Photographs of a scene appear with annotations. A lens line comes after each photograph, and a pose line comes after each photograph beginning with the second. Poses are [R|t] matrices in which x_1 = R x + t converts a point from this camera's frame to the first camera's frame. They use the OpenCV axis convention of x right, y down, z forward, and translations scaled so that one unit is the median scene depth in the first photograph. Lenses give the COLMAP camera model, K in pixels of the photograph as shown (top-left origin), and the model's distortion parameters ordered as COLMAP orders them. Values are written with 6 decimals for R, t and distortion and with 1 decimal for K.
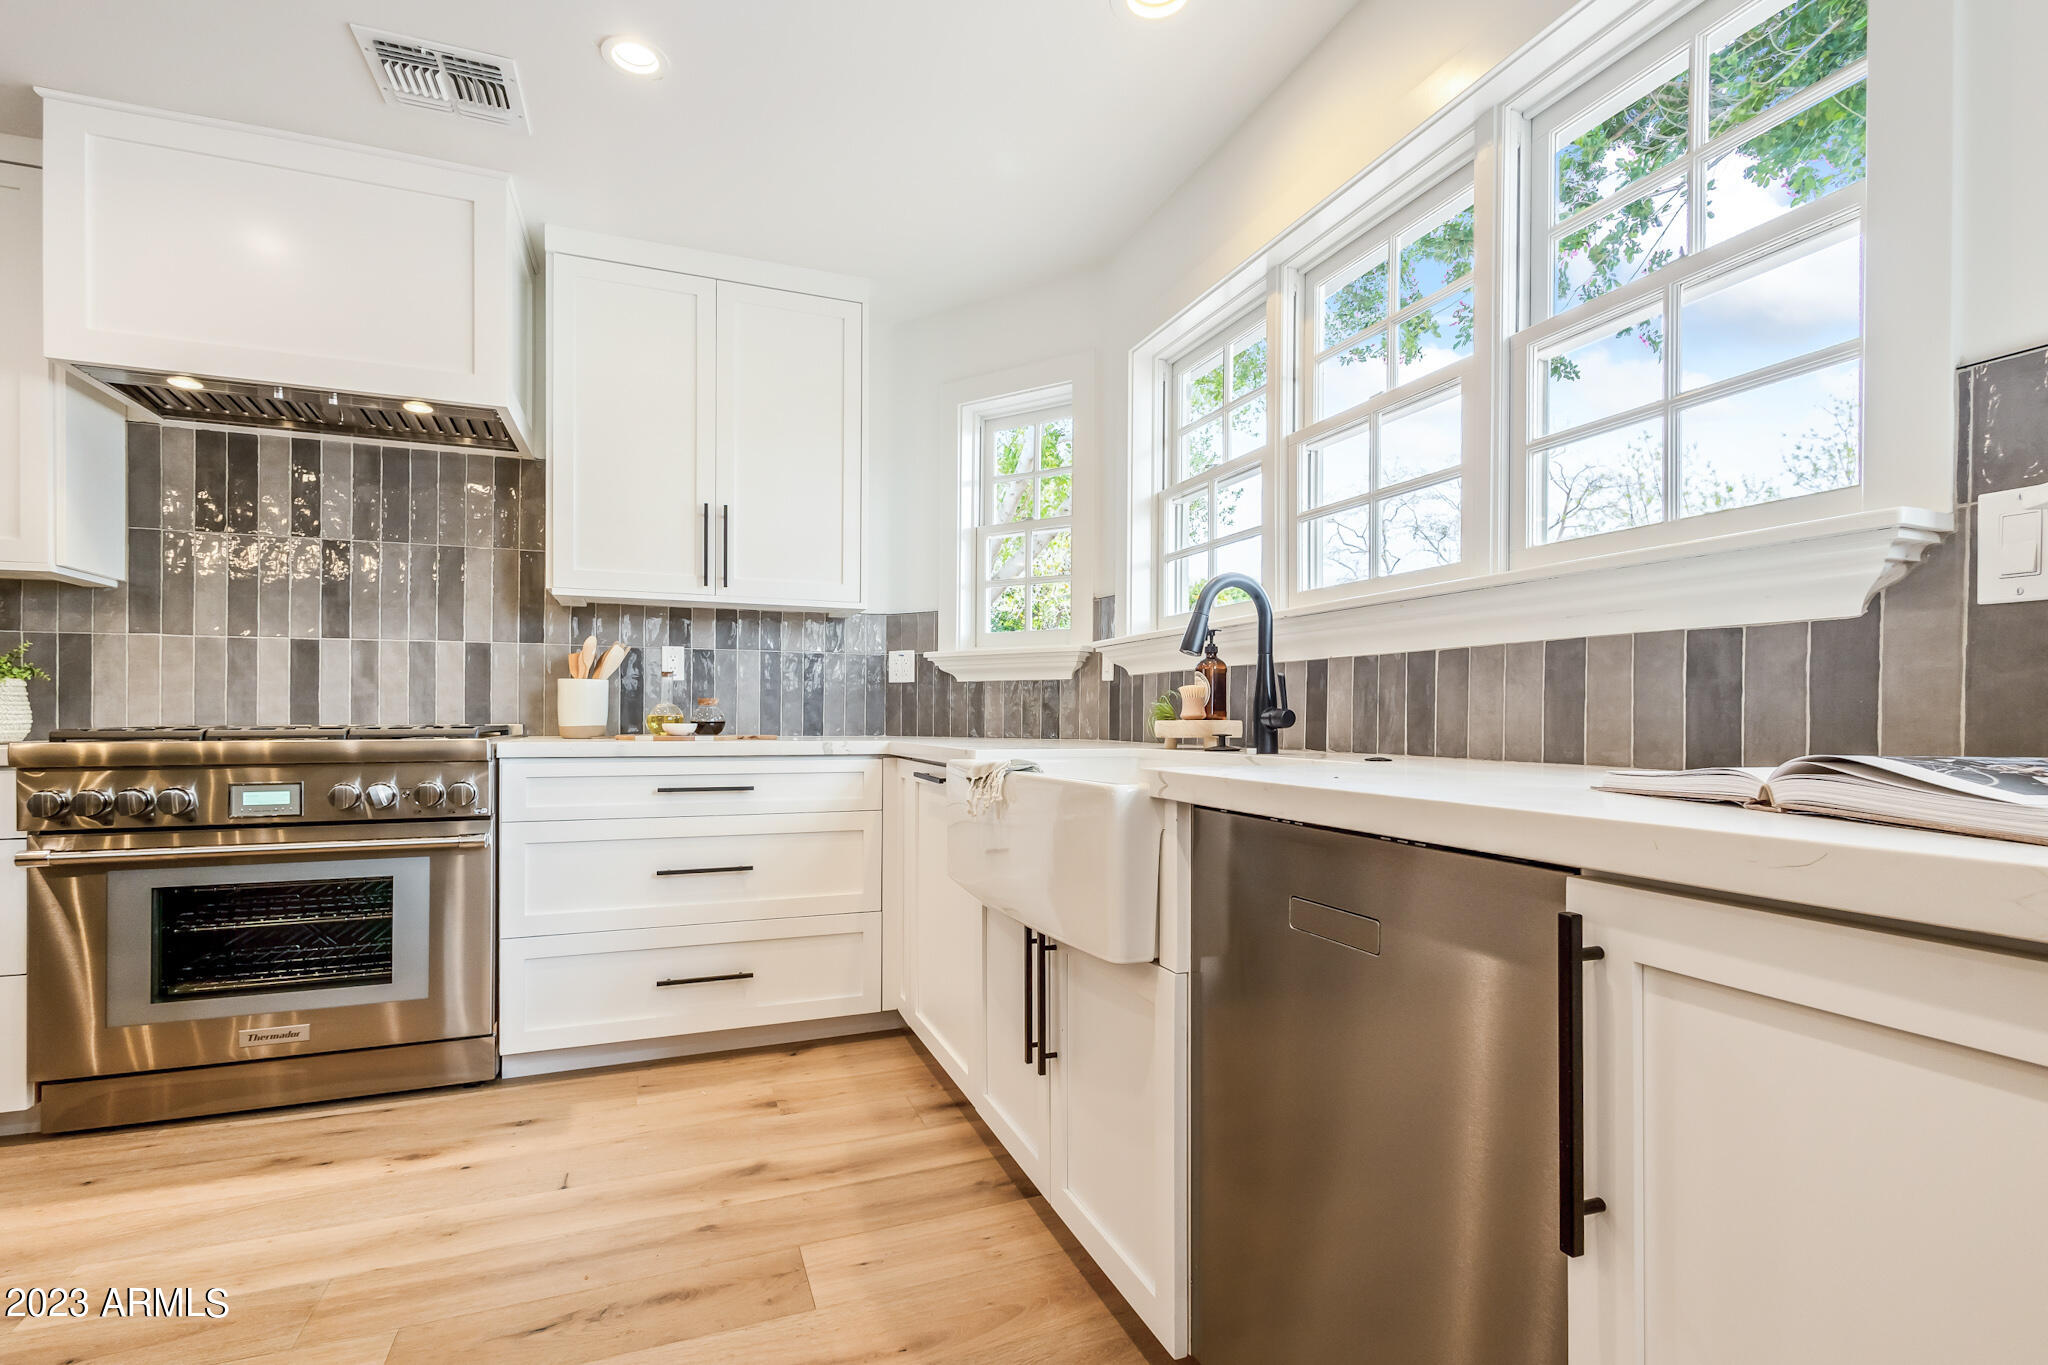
lens RADIAL K [[955.4, 0, 1035.2], [0, 955.4, 723.5], [0, 0, 1]] dist [-0.003022, -0.000567]
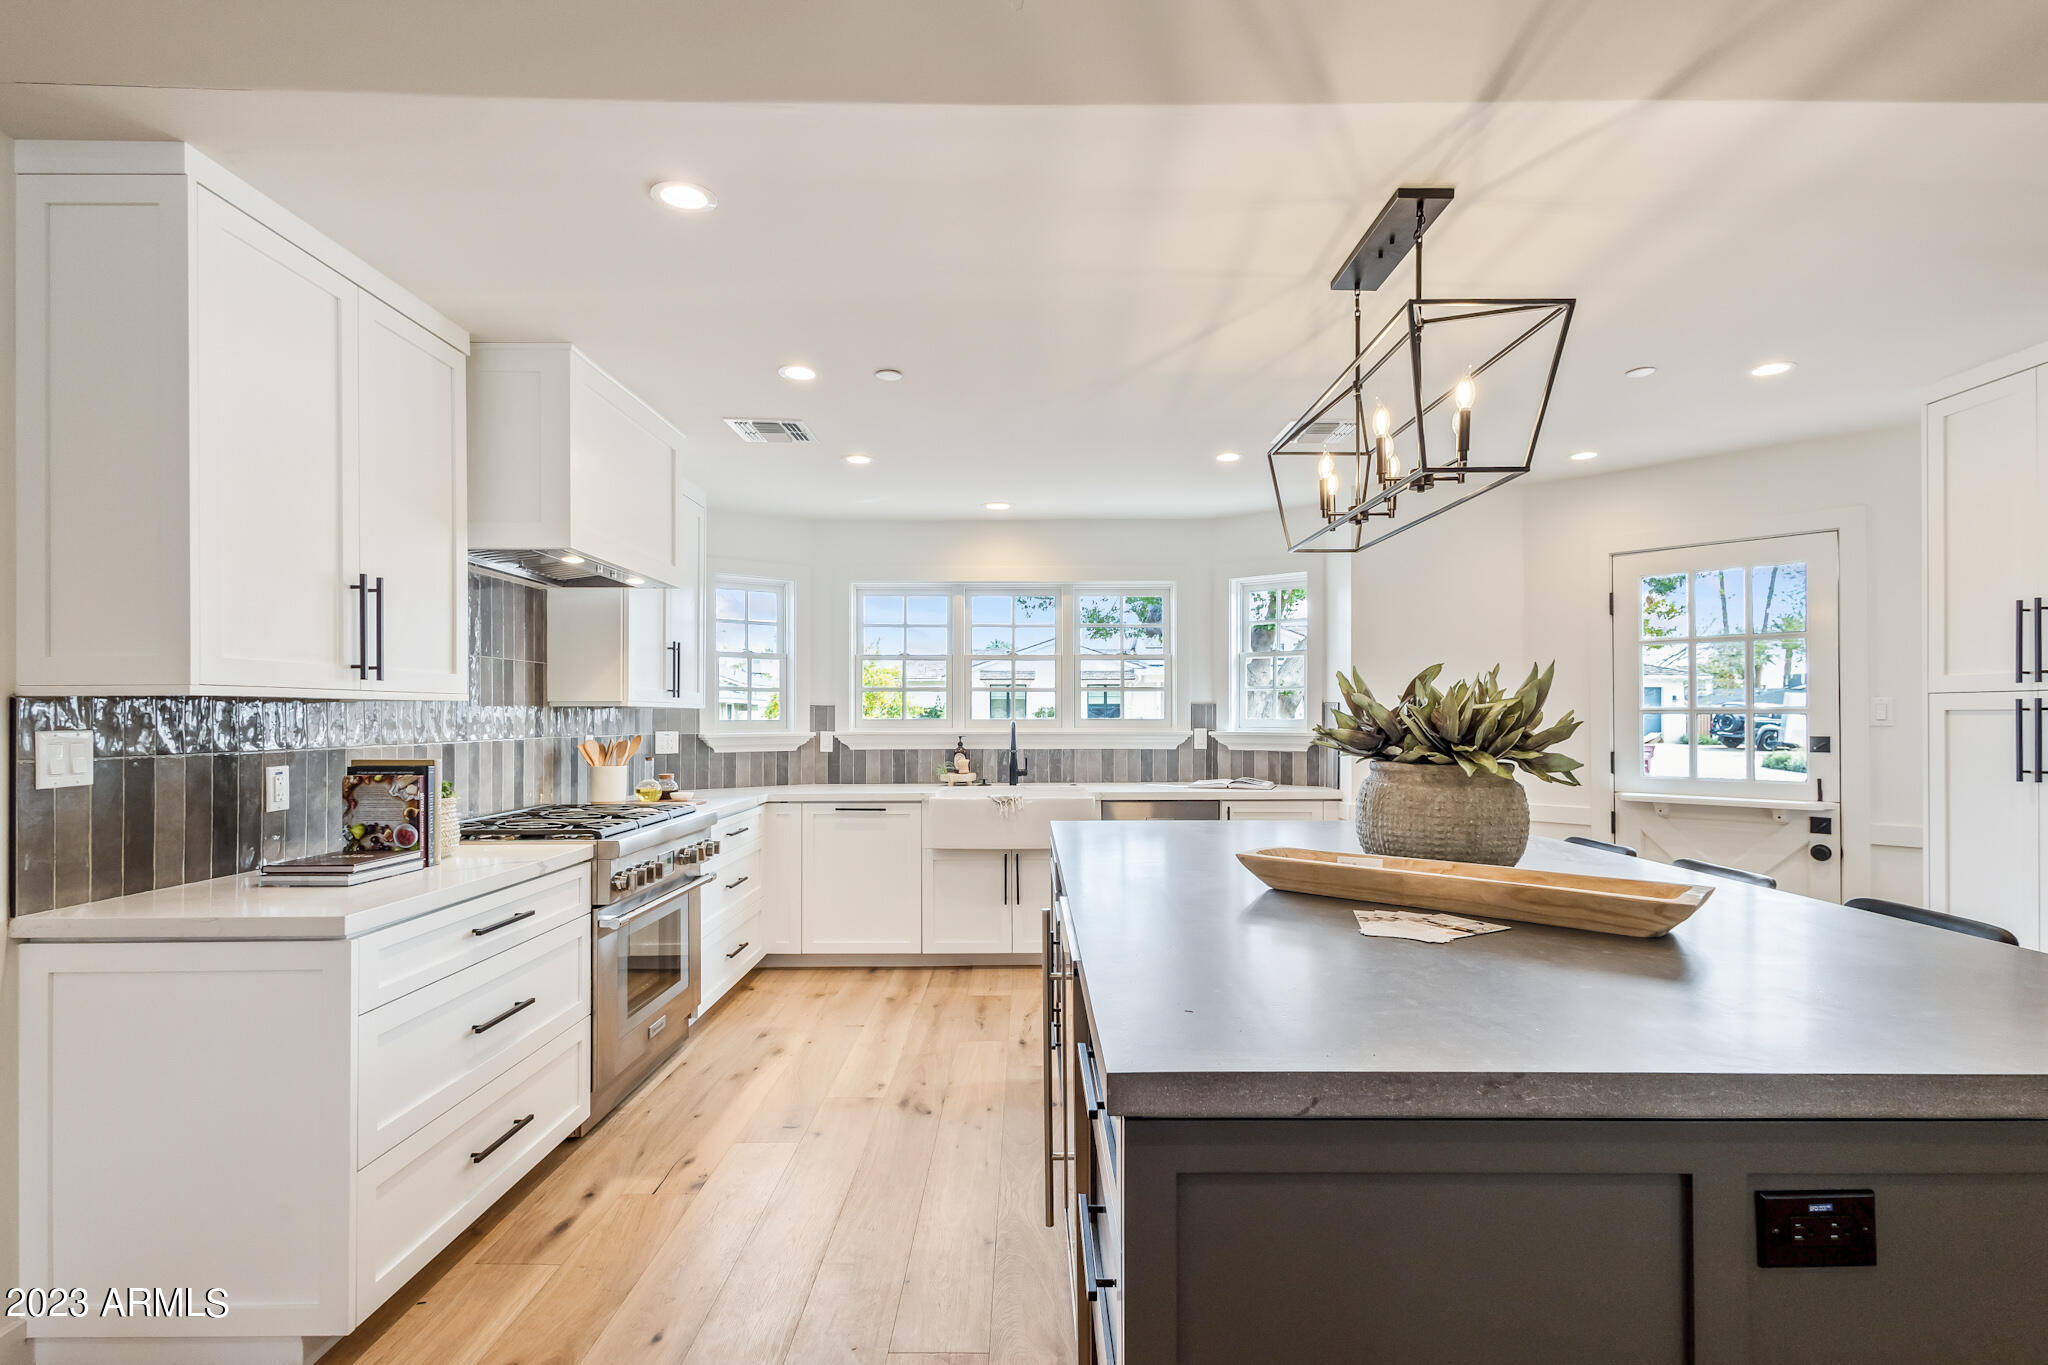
lens RADIAL K [[969.9, 0, 1048.0], [0, 969.9, 712.4], [0, 0, 1]] dist [0.001613, 0.000049]
pose [[0.356835, 0.002024, 0.934165, -2.077825], [0.010652, 0.999924, -0.006235, -0.142650], [-0.934107, 0.012176, 0.356786, -0.092922]]
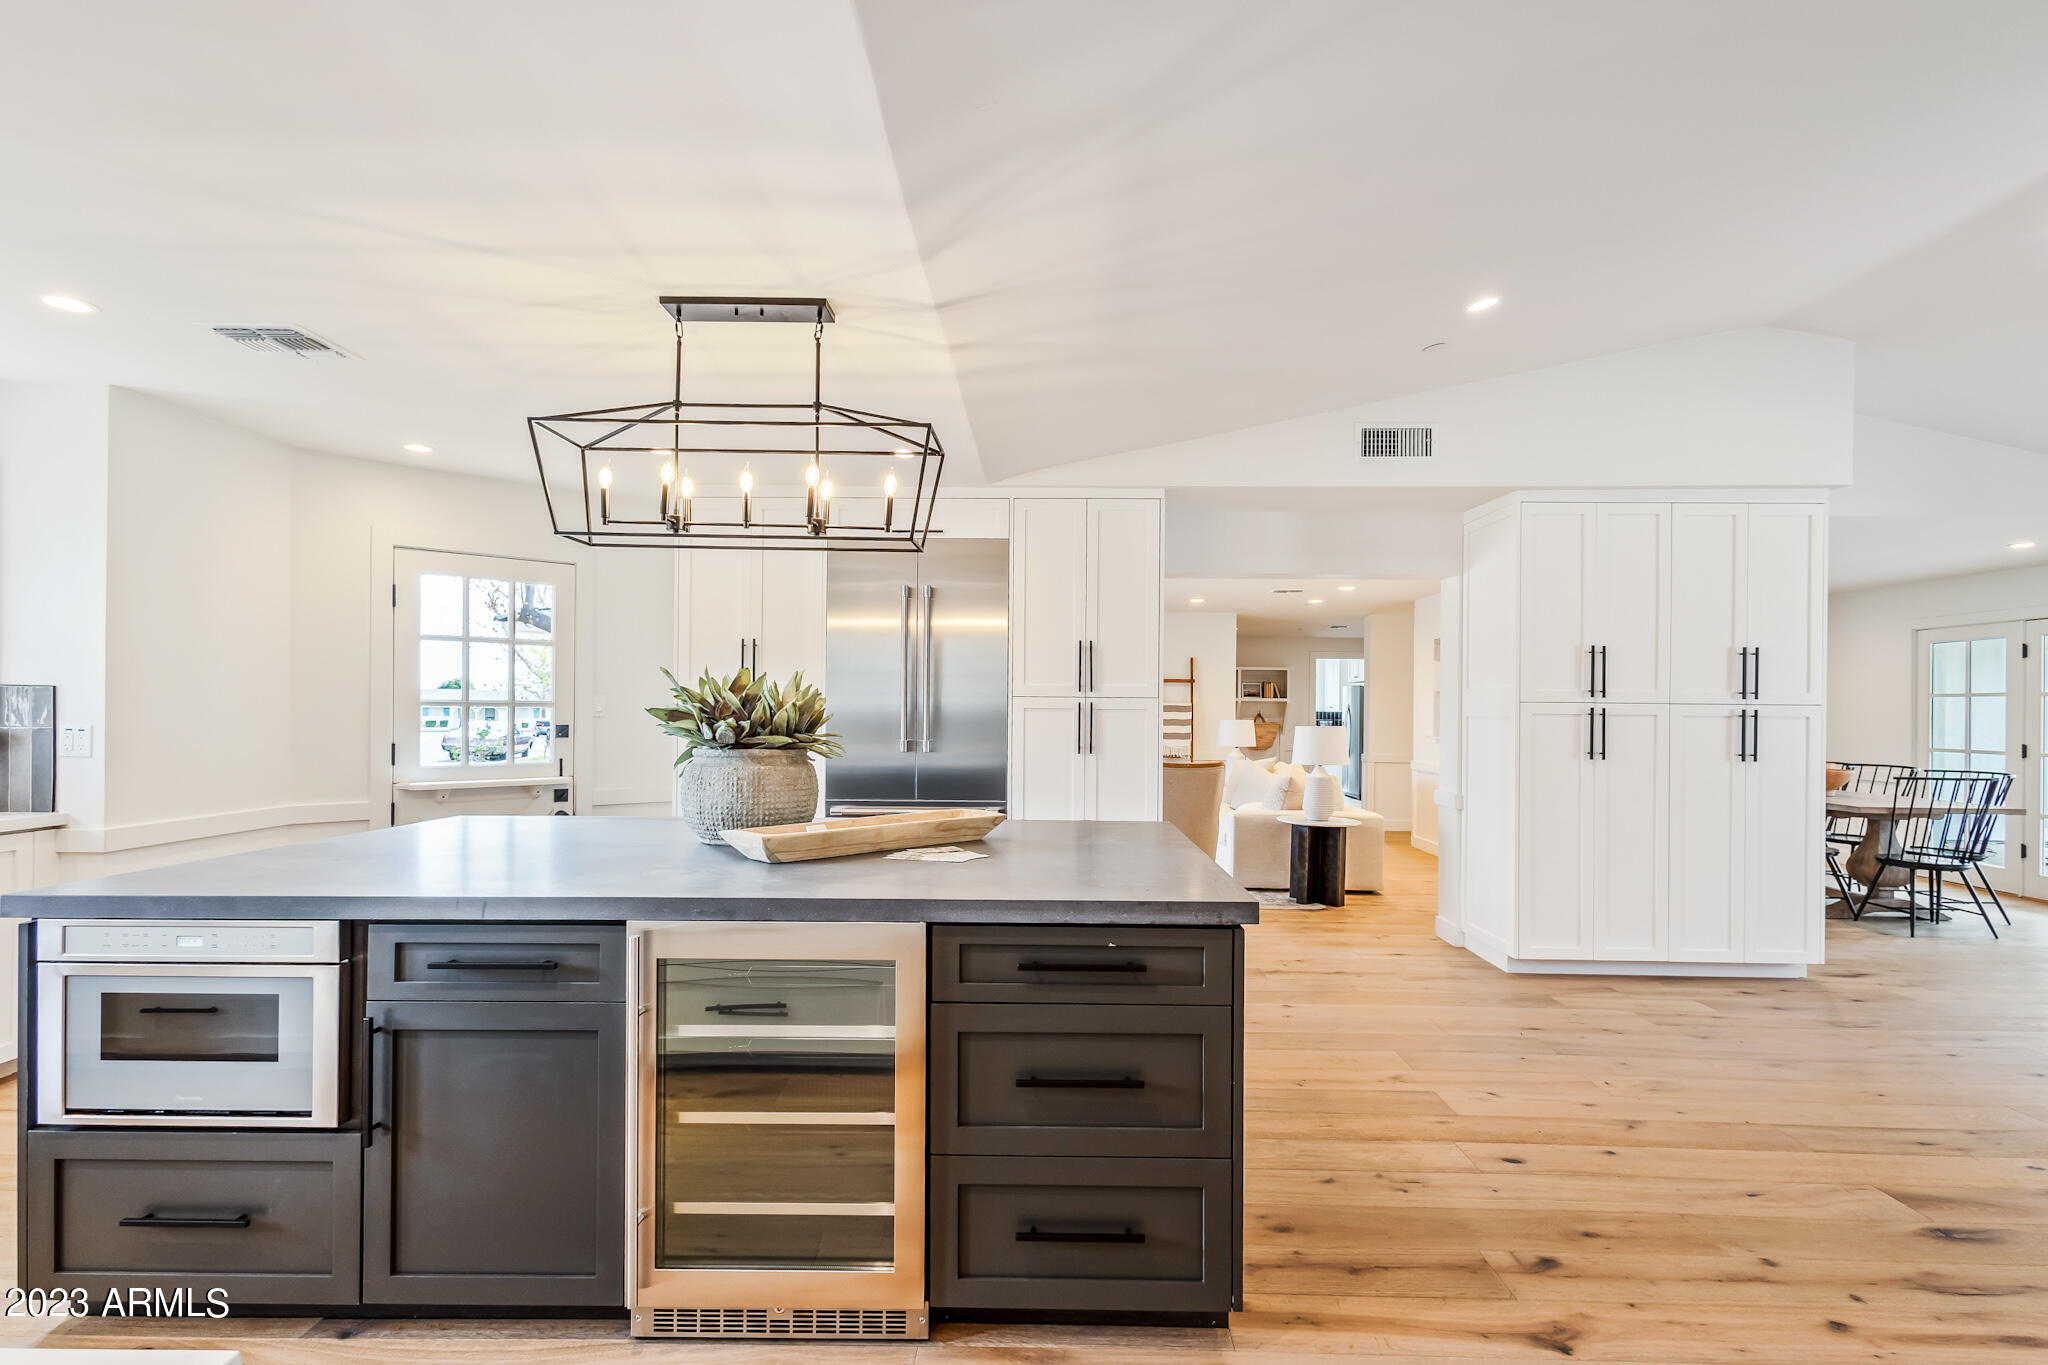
lens RADIAL K [[985.0, 0, 1038.9], [0, 985.0, 705.7], [0, 0, 1]] dist [0.022348, -0.007845]
pose [[-0.925338, -0.005559, 0.379103, -1.798654], [-0.004552, 0.999983, 0.003553, -0.152233], [-0.379117, 0.001562, -0.925347, 0.932912]]
